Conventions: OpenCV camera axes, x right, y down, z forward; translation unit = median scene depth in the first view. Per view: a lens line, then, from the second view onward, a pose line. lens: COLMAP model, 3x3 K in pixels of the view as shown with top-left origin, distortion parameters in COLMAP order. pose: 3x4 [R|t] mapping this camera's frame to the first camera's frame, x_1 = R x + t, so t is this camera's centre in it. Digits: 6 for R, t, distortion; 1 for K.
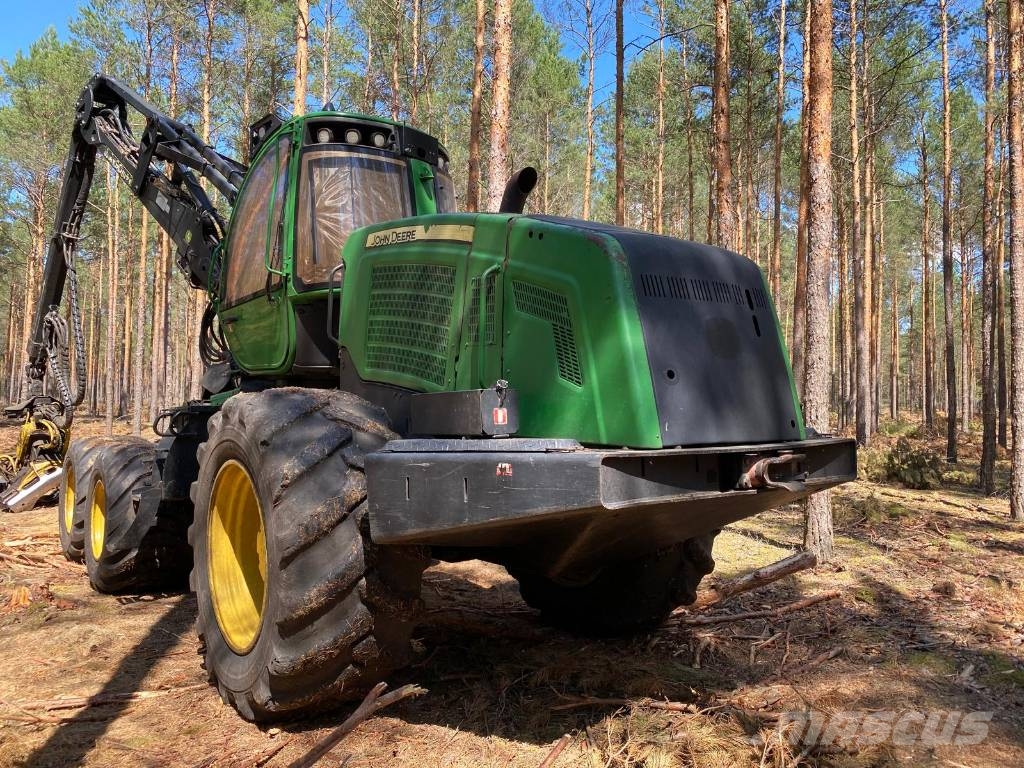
lens RADIAL K [[781.1, 0, 503.7], [0, 781.1, 363.6], [0, 0, 1]] dist [0.007139, -0.005140]
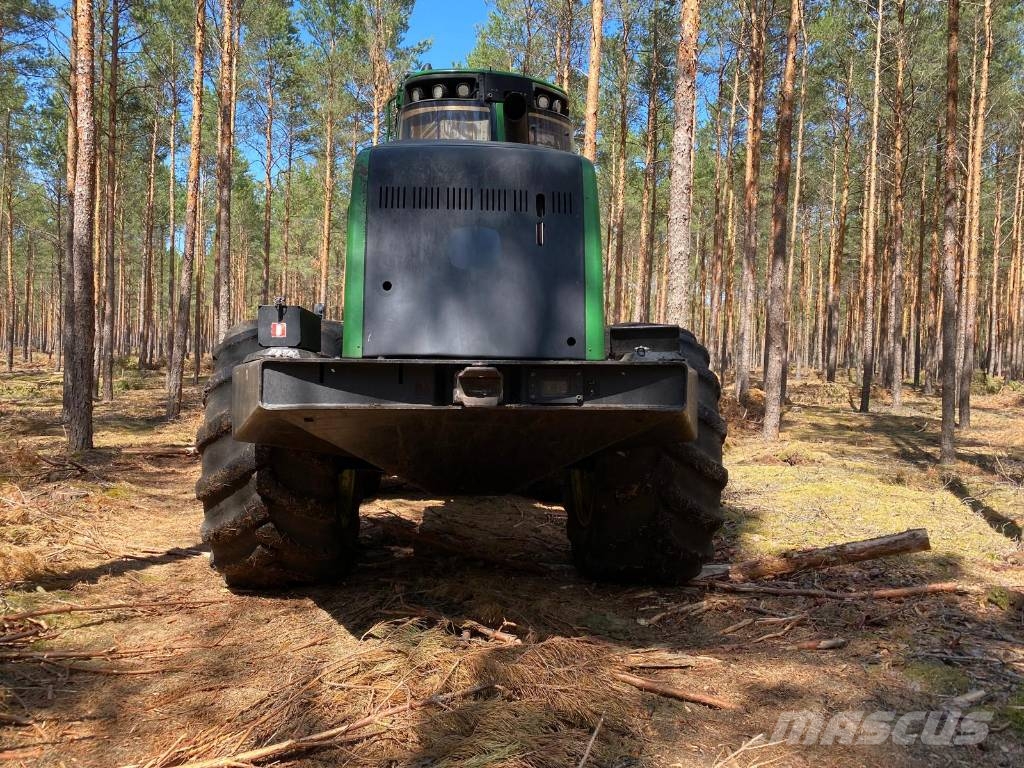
lens RADIAL K [[781.1, 0, 503.7], [0, 781.1, 363.6], [0, 0, 1]] dist [0.007139, -0.005140]
pose [[0.856153, 0.021213, -0.516287, 0.667095], [0.001340, 0.999063, 0.043270, 0.055235], [0.516721, -0.037737, 0.855322, 0.174355]]
